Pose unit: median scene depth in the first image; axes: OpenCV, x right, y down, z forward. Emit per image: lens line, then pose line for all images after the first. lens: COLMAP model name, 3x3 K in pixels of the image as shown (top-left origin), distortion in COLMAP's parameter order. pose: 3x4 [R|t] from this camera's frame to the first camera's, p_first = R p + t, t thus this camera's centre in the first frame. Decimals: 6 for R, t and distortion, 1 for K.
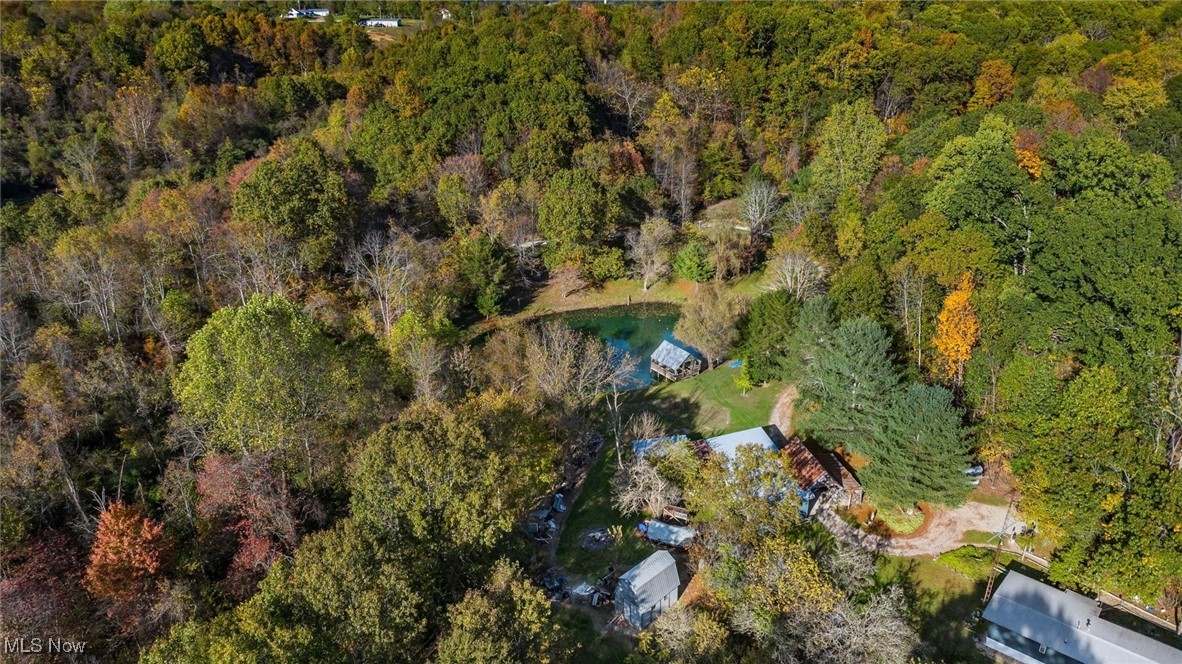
lens RADIAL K [[839.6, 0, 591.0], [0, 839.6, 332.0], [0, 0, 1]] dist [-0.045345, 0.004361]
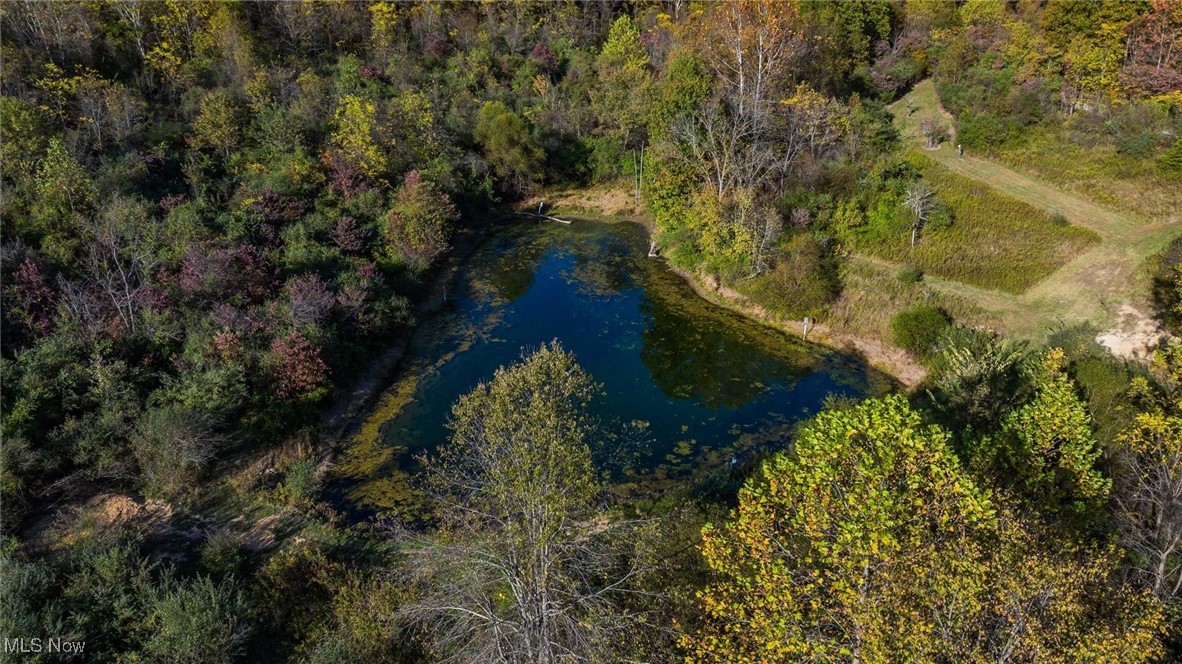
lens RADIAL K [[840.0, 0, 591.0], [0, 840.0, 332.0], [0, 0, 1]] dist [-0.052987, 0.028556]
pose [[0.999234, -0.002064, -0.039074, -0.858344], [0.003254, 0.999532, 0.030421, -0.165603], [0.038993, -0.030525, 0.998773, 0.753952]]
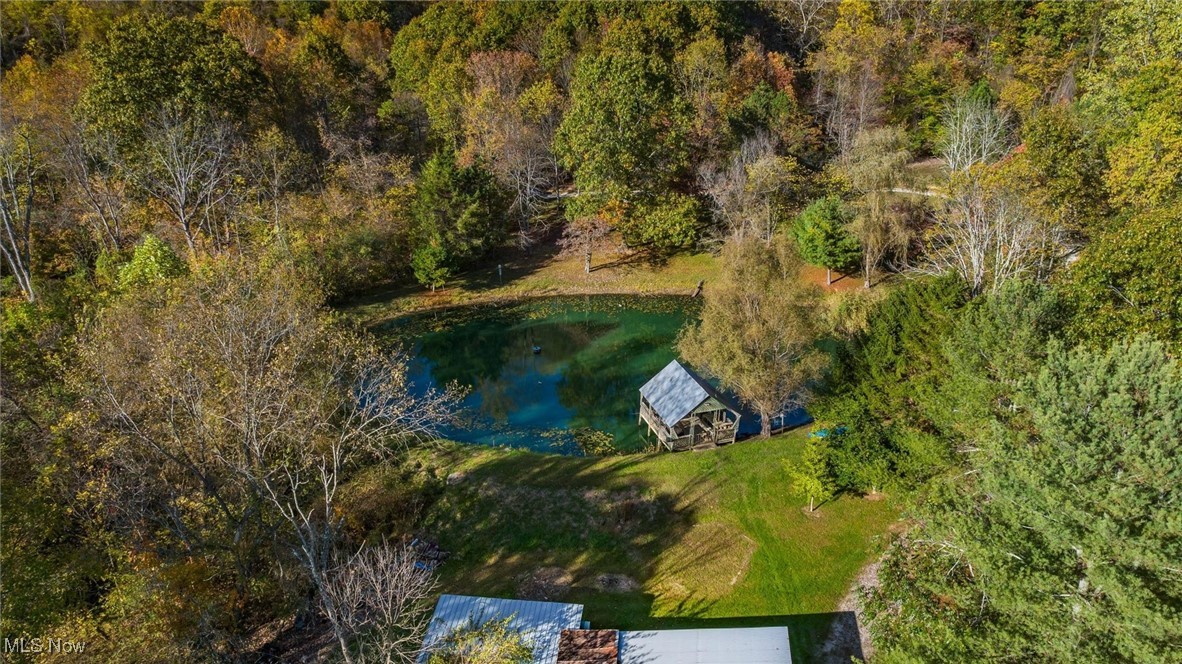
lens RADIAL K [[839.6, 0, 591.0], [0, 839.6, 332.0], [0, 0, 1]] dist [-0.045345, 0.004361]
pose [[0.948988, 0.112253, -0.294654, 0.132986], [-0.117155, 0.993113, 0.001022, -0.000399], [0.292740, 0.033551, 0.955603, 0.395263]]
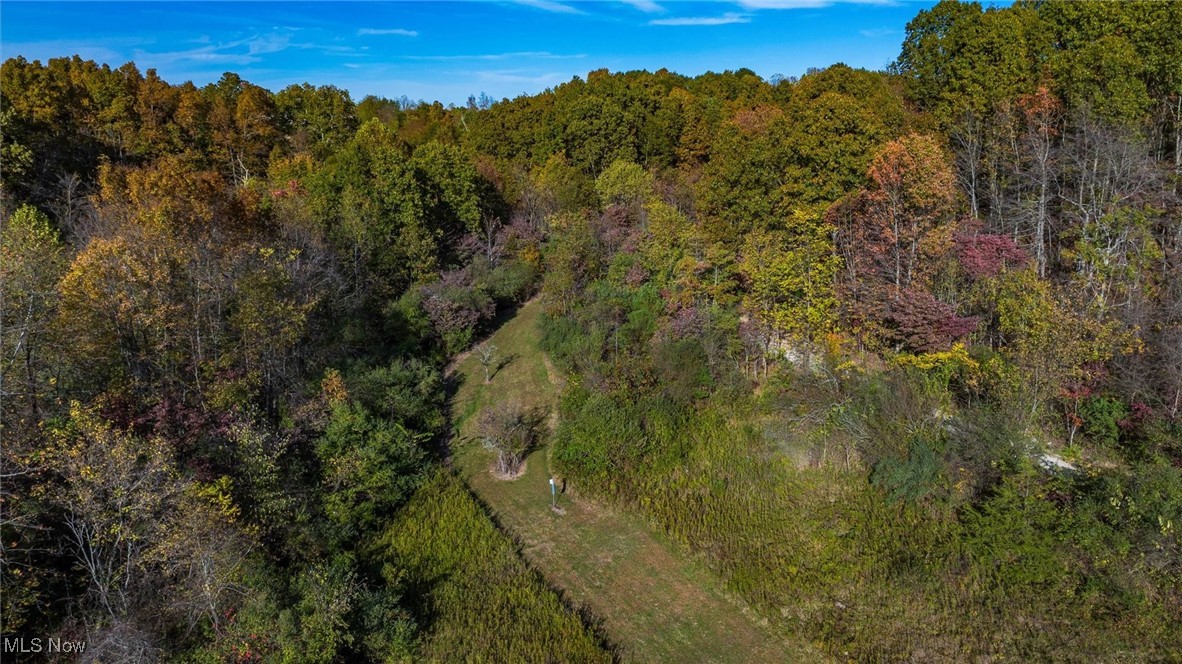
lens RADIAL K [[840.0, 0, 591.0], [0, 840.0, 332.0], [0, 0, 1]] dist [-0.052987, 0.028556]
pose [[0.959540, -0.076034, 0.271112, -0.645644], [0.117000, 0.983457, -0.138284, -0.308228], [-0.256112, 0.164409, 0.952563, 1.149241]]
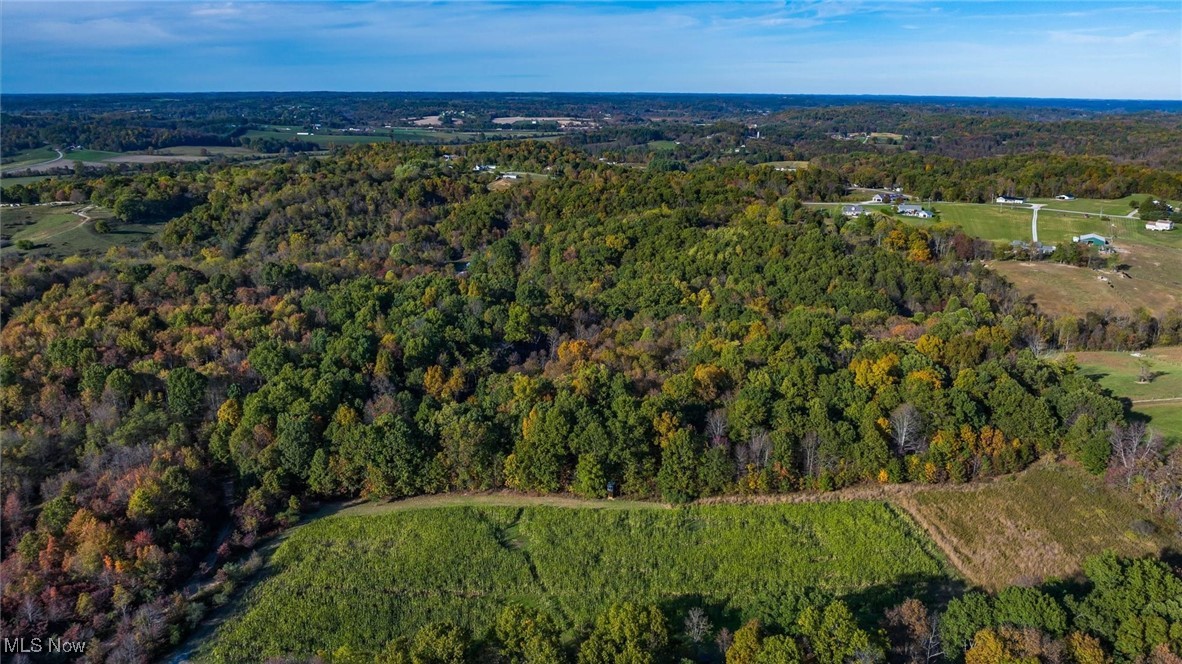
lens RADIAL K [[839.6, 0, 591.0], [0, 839.6, 332.0], [0, 0, 1]] dist [-0.045345, 0.004361]
pose [[0.957324, 0.075497, -0.278983, 1.856706], [-0.106730, 0.989397, -0.098496, 0.708810], [0.268589, 0.124068, 0.955231, -3.091776]]
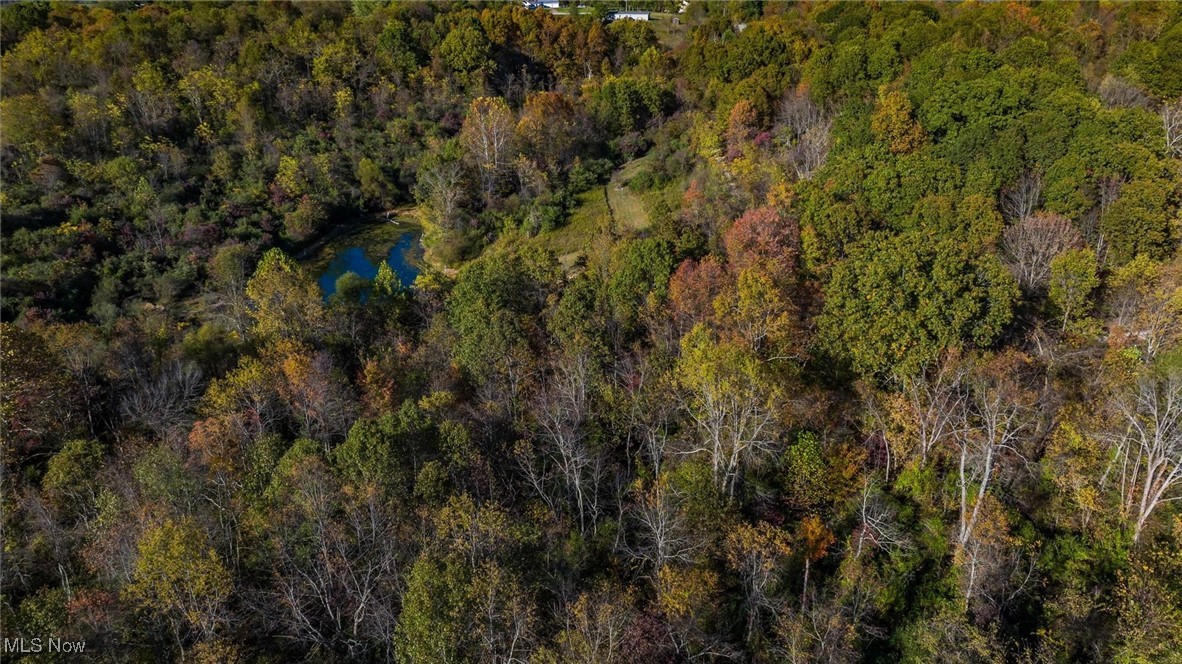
lens RADIAL K [[860.3, 0, 591.0], [0, 860.3, 332.0], [0, 0, 1]] dist [-0.043089, -0.001845]
pose [[0.987464, 0.047616, -0.150490, -0.424339], [-0.046930, 0.998865, 0.008109, -0.095423], [0.150706, -0.000945, 0.988578, 0.203251]]
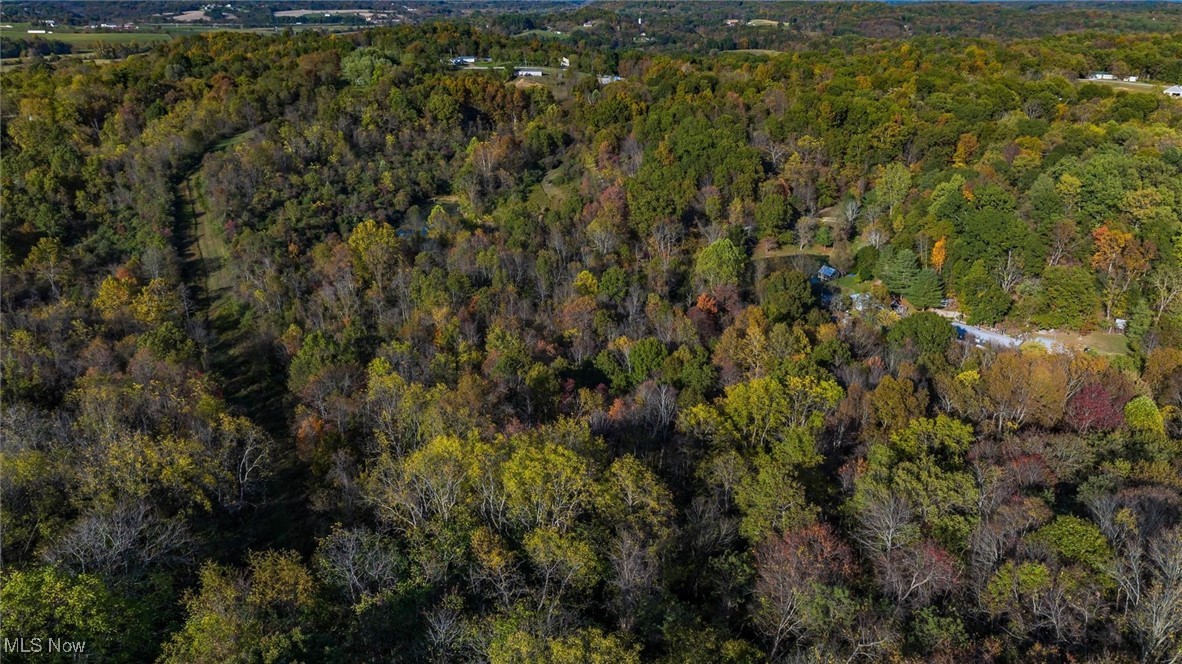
lens RADIAL K [[839.6, 0, 591.0], [0, 839.6, 332.0], [0, 0, 1]] dist [-0.045345, 0.004361]
pose [[0.999937, 0.002093, -0.010986, -0.423860], [-0.002110, 0.999997, -0.001460, 0.156541], [0.010983, 0.001483, 0.999939, -1.095708]]
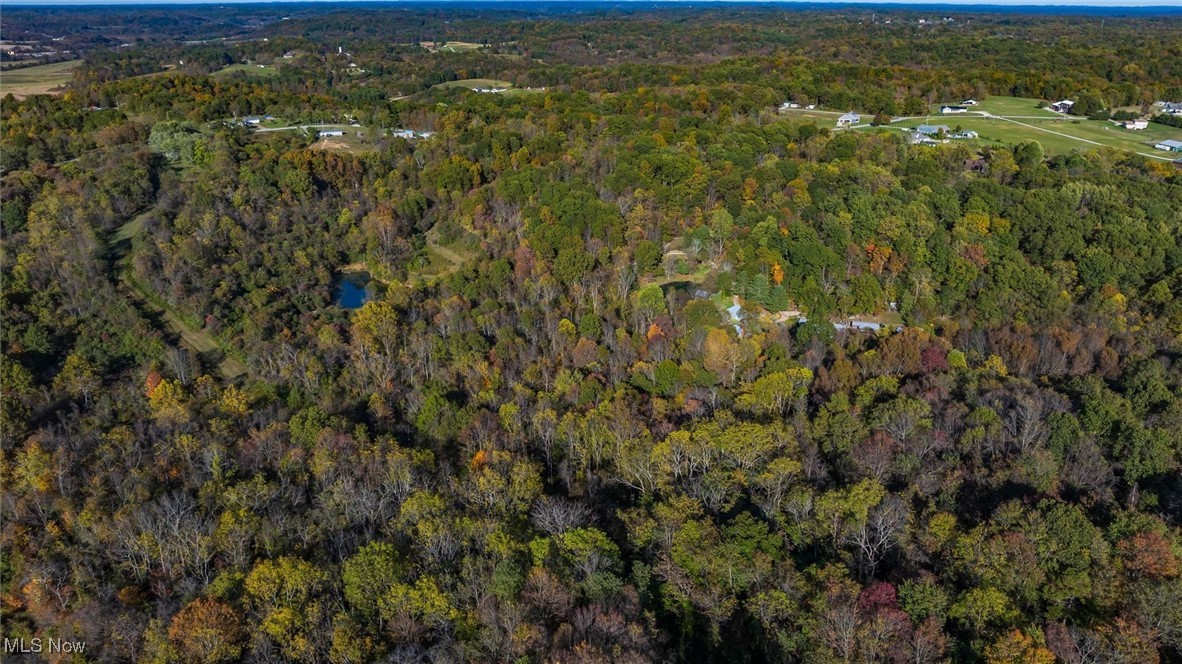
lens RADIAL K [[840.0, 0, 591.0], [0, 840.0, 332.0], [0, 0, 1]] dist [-0.052987, 0.028556]
pose [[0.932902, -0.142368, 0.330796, -1.109734], [0.145642, 0.989224, 0.015006, 0.048076], [-0.329368, 0.034178, 0.943583, -1.578989]]
